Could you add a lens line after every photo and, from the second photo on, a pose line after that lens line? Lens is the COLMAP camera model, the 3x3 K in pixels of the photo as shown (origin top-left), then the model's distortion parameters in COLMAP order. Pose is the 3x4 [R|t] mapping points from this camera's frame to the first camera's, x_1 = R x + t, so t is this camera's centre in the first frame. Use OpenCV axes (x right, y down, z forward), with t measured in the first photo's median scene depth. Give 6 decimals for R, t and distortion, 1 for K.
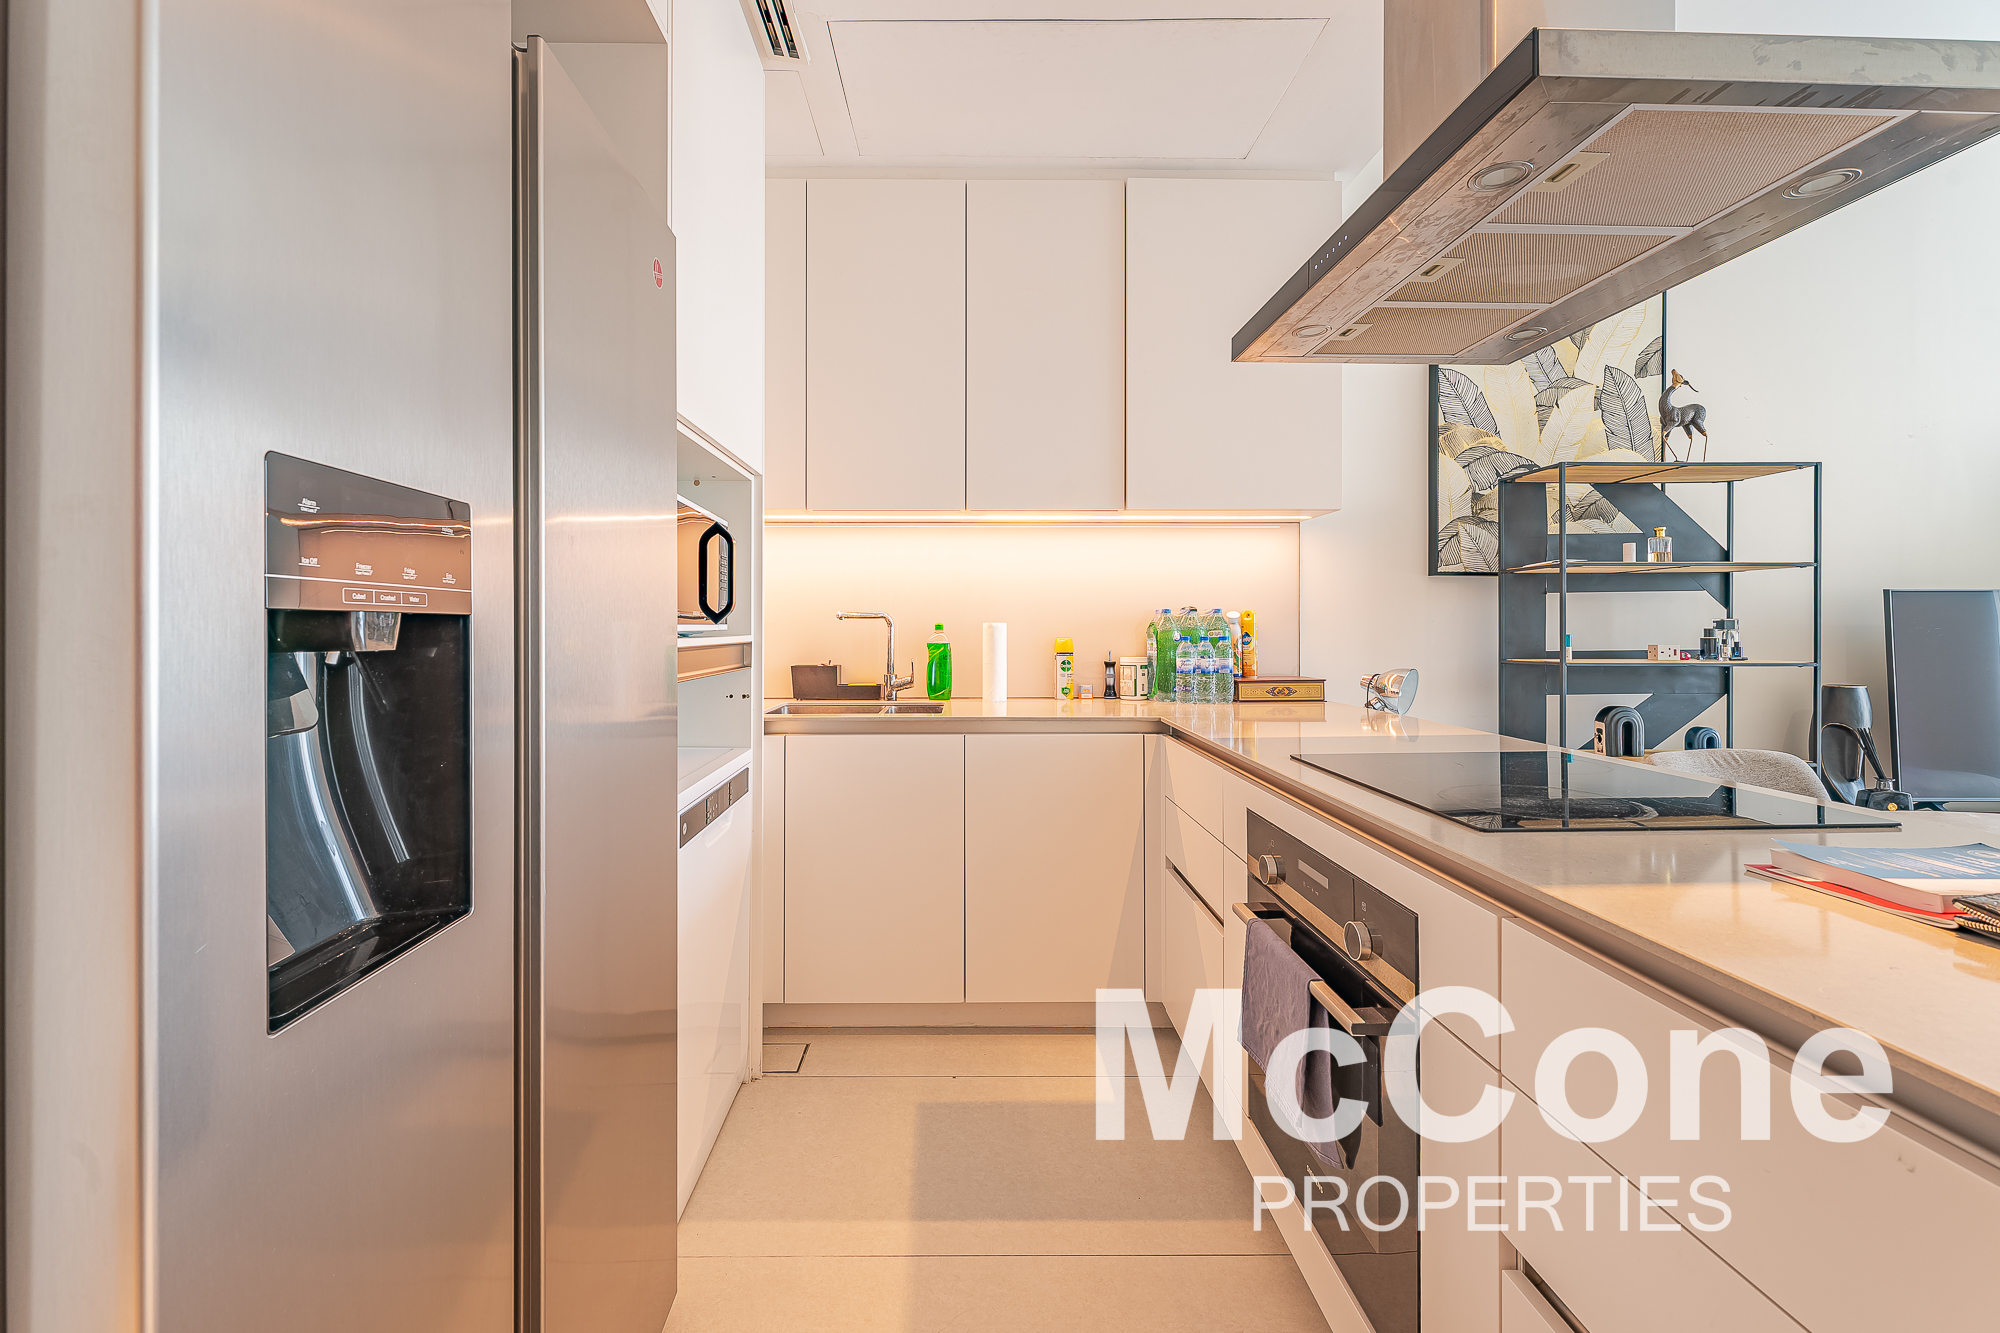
lens RADIAL K [[806.1, 0, 963.0], [0, 806.1, 628.3], [0, 0, 1]] dist [-0.003902, -0.000104]
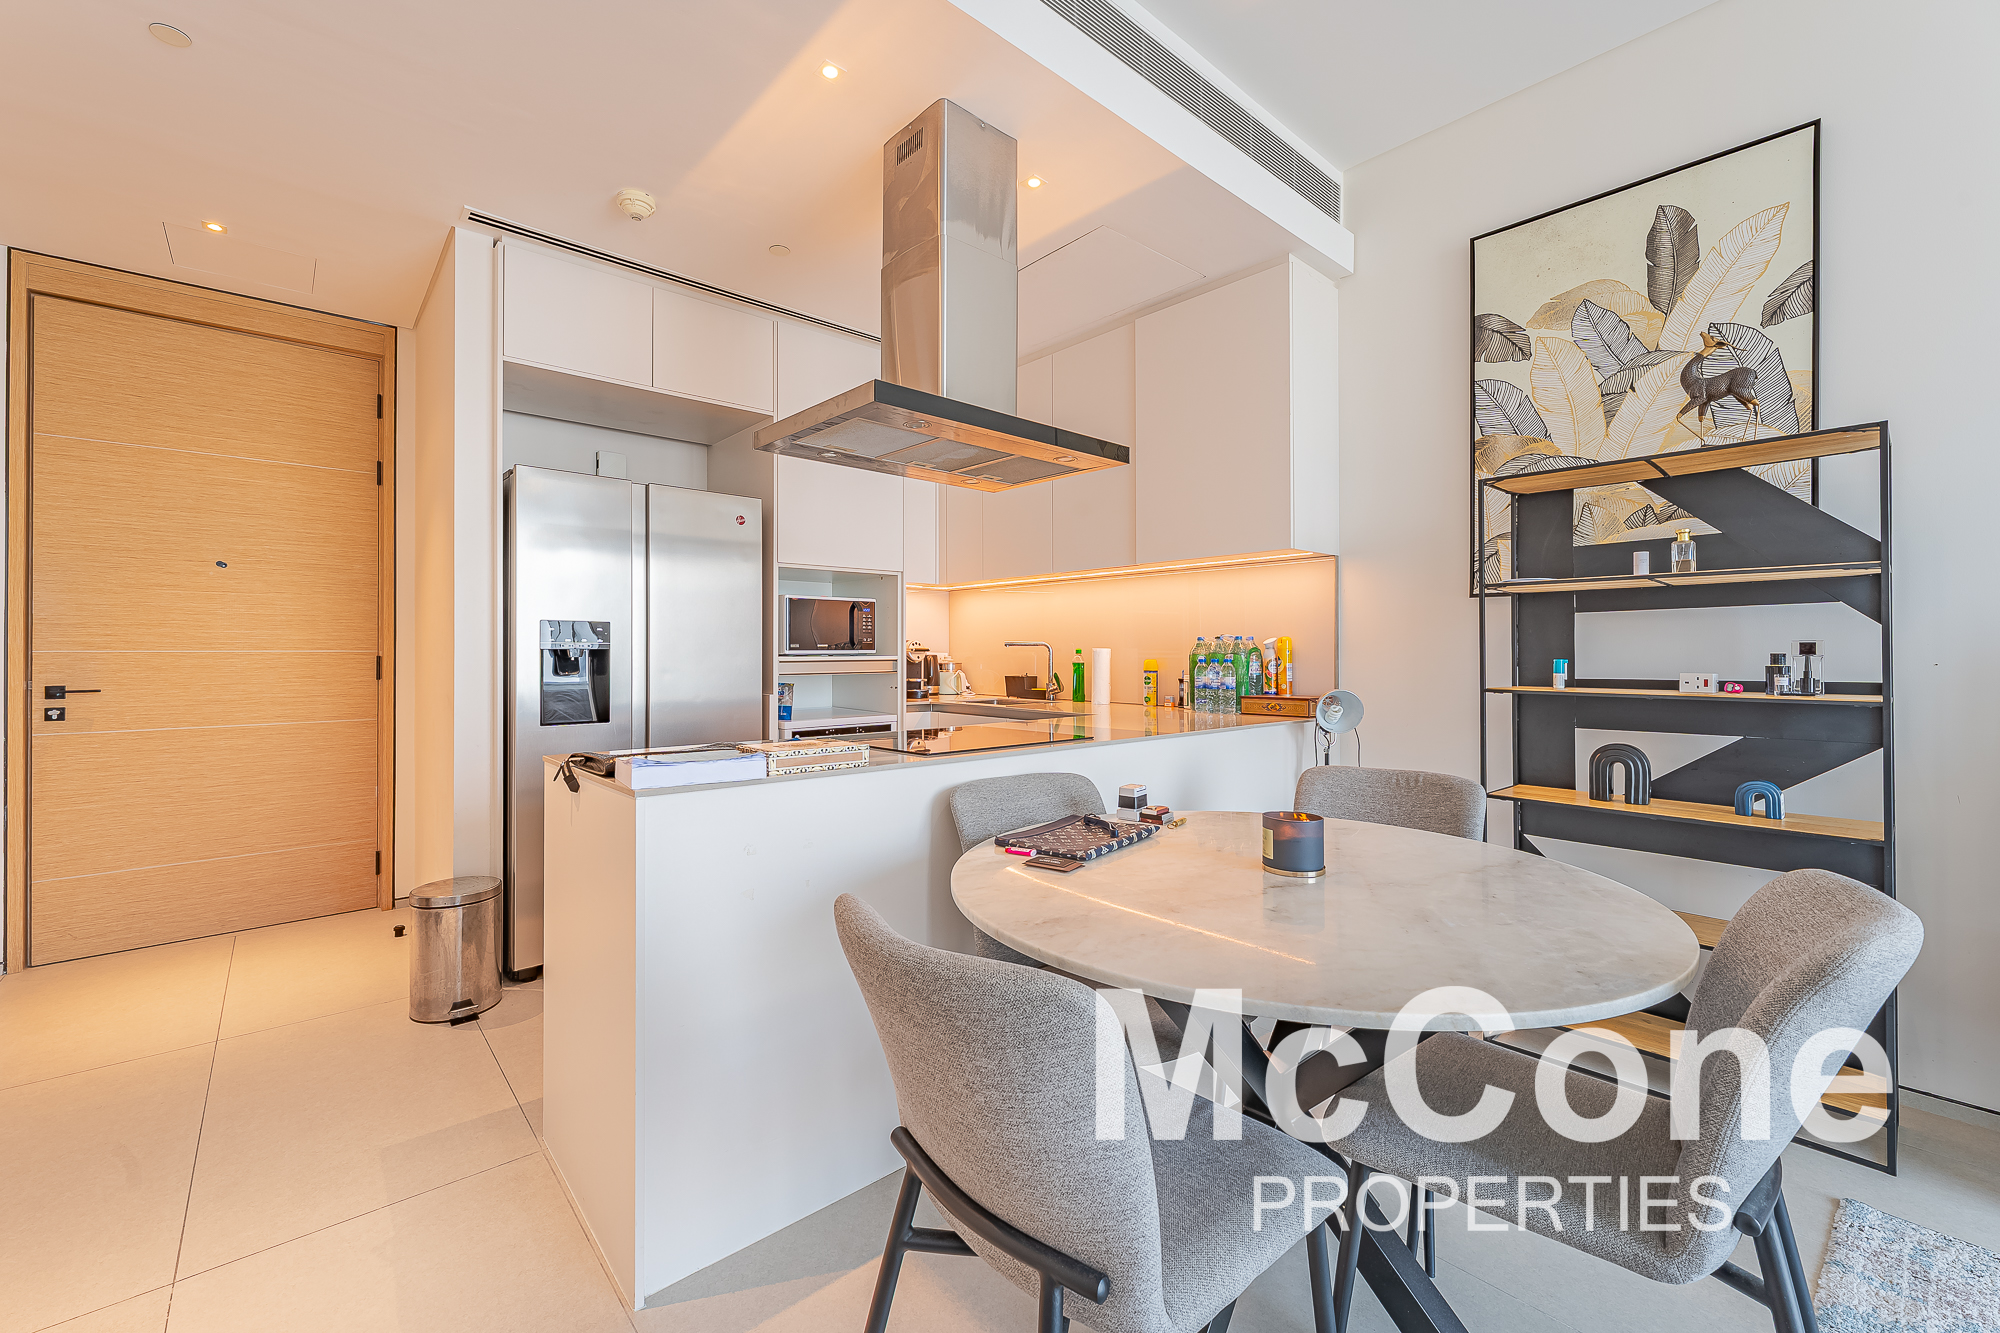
lens RADIAL K [[806.1, 0, 1006.7], [0, 806.1, 655.0], [0, 0, 1]] dist [-0.003902, -0.000104]
pose [[0.666318, 0.003397, -0.745660, 0.960988], [-0.002453, 0.999994, 0.002364, 0.001554], [0.745663, 0.000254, 0.666323, -0.054084]]
